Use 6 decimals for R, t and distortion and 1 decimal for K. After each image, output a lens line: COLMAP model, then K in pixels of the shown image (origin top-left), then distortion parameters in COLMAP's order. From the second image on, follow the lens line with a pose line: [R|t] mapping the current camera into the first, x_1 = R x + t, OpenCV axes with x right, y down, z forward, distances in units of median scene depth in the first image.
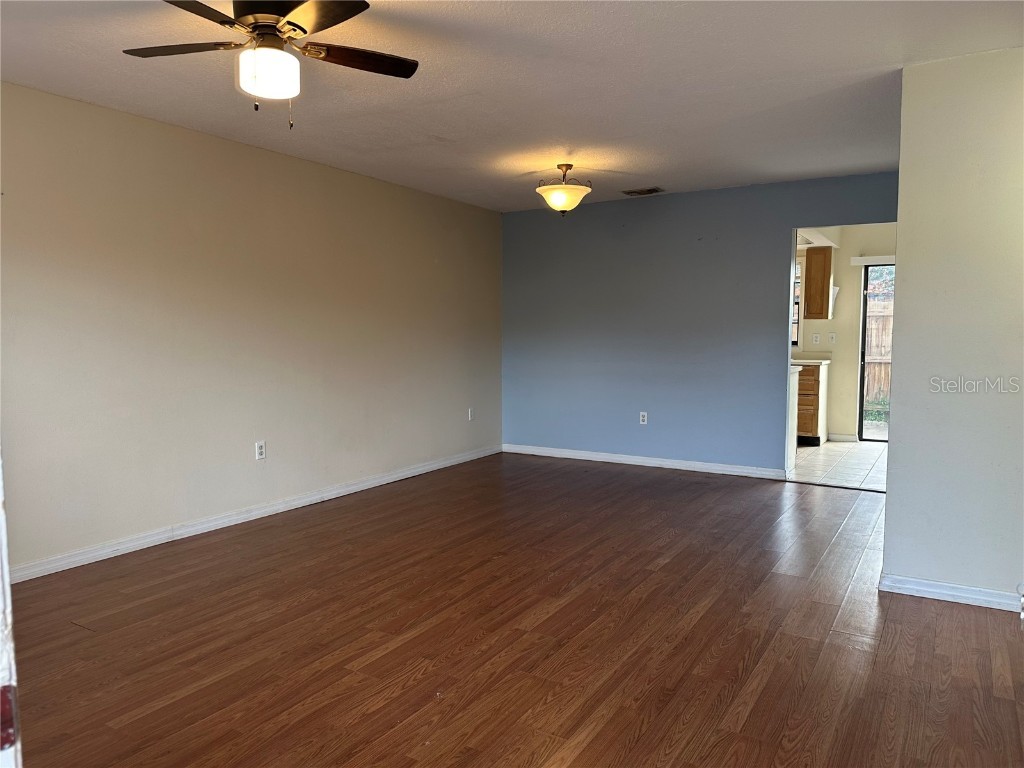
lens RADIAL K [[720.2, 0, 520.0], [0, 720.2, 380.7], [0, 0, 1]] dist [0.098569, -0.148611]
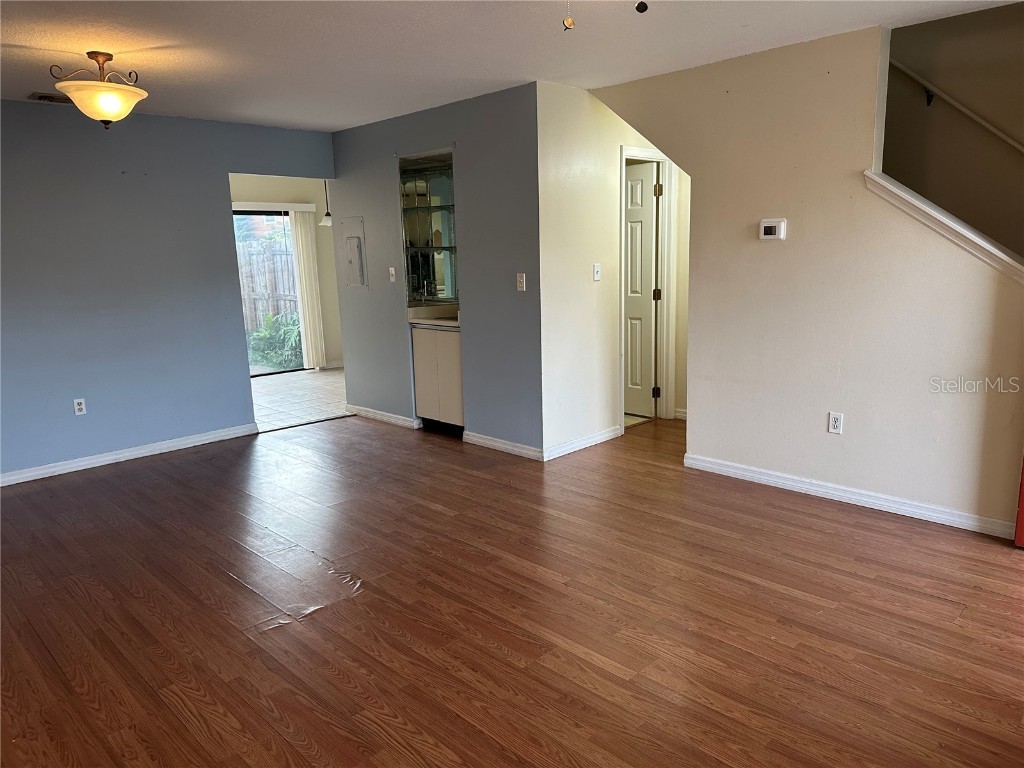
lens RADIAL K [[720.2, 0, 520.0], [0, 720.2, 380.7], [0, 0, 1]] dist [0.098569, -0.148611]
pose [[0.235416, -0.183034, 0.954504, -0.758284], [0.098414, 0.981548, 0.163948, -0.092975], [-0.966899, 0.055341, 0.249086, 0.631100]]
